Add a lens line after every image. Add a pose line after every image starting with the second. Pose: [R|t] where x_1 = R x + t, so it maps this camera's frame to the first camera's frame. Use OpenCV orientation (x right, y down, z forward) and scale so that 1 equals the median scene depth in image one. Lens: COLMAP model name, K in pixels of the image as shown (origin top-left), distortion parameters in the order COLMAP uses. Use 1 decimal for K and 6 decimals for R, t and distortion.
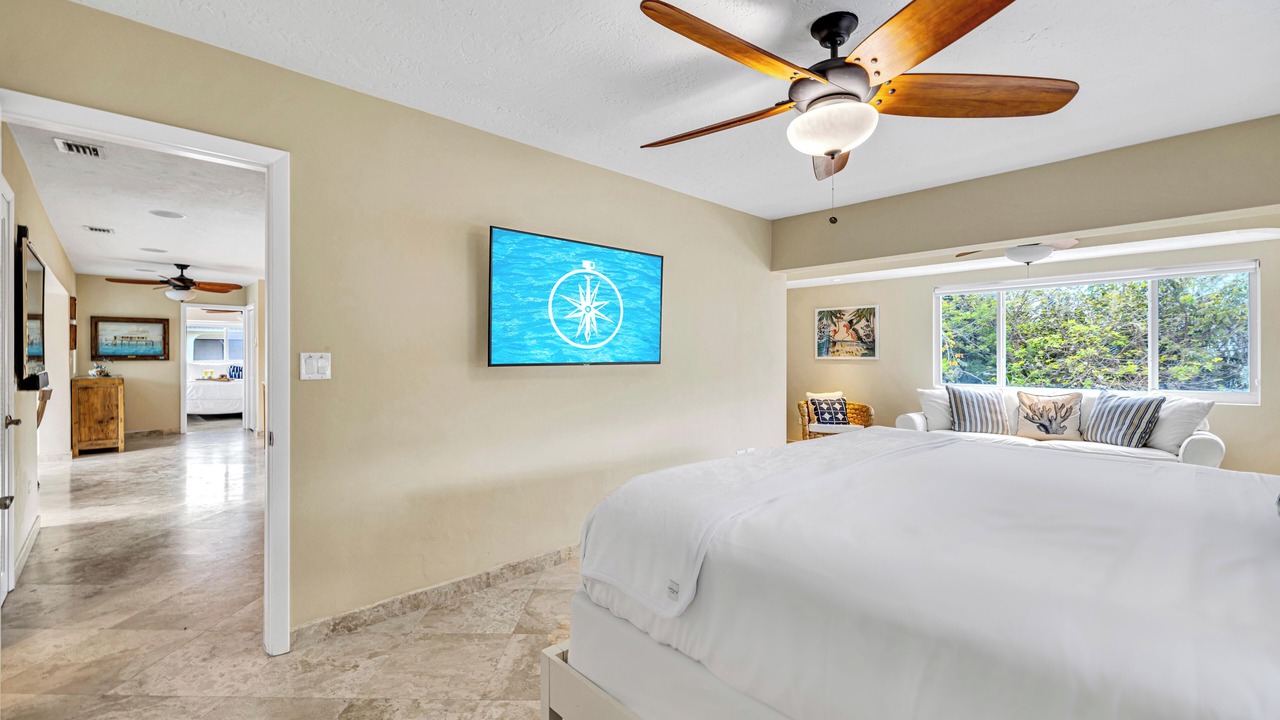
lens RADIAL K [[540.7, 0, 640.0], [0, 540.7, 360.0], [0, 0, 1]] dist [0.001367, 0.000365]
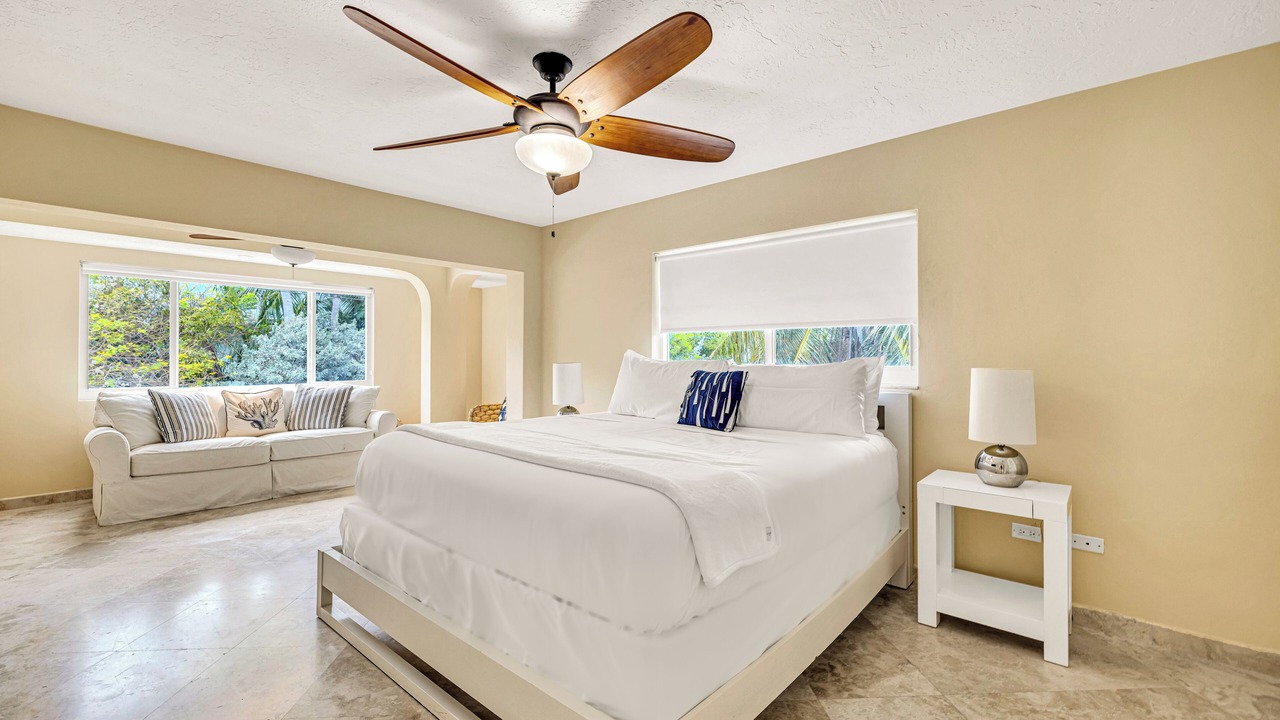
lens RADIAL K [[540.7, 0, 640.0], [0, 540.7, 360.0], [0, 0, 1]] dist [0.001367, 0.000365]
pose [[-0.091494, -0.007907, 0.995774, -0.313189], [0.001076, 0.999967, 0.008040, -0.002380], [-0.995805, 0.001807, -0.091482, 0.357394]]
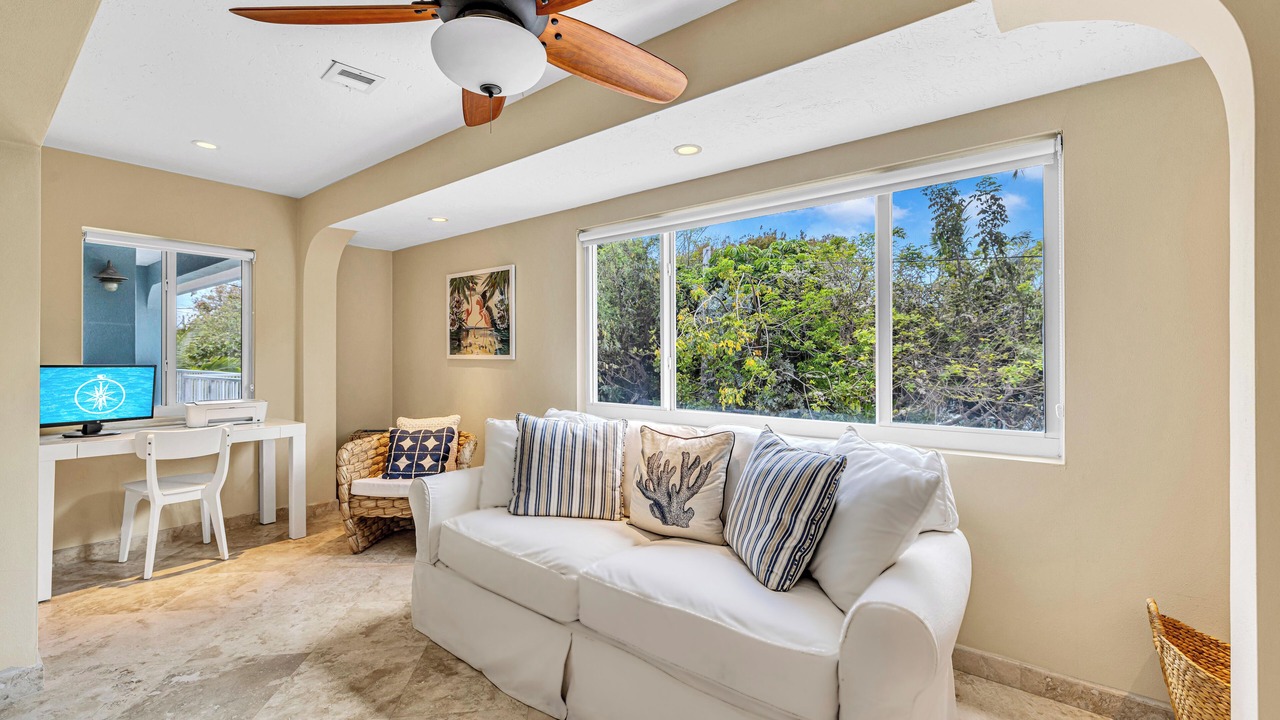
lens RADIAL K [[525.2, 0, 656.7], [0, 525.2, 358.8], [0, 0, 1]] dist [0.000819, 0.000076]
pose [[0.989151, -0.001906, 0.146893, 0.643300], [0.001821, 0.999998, 0.000713, -0.002180], [-0.146894, -0.000438, 0.989152, 0.533593]]
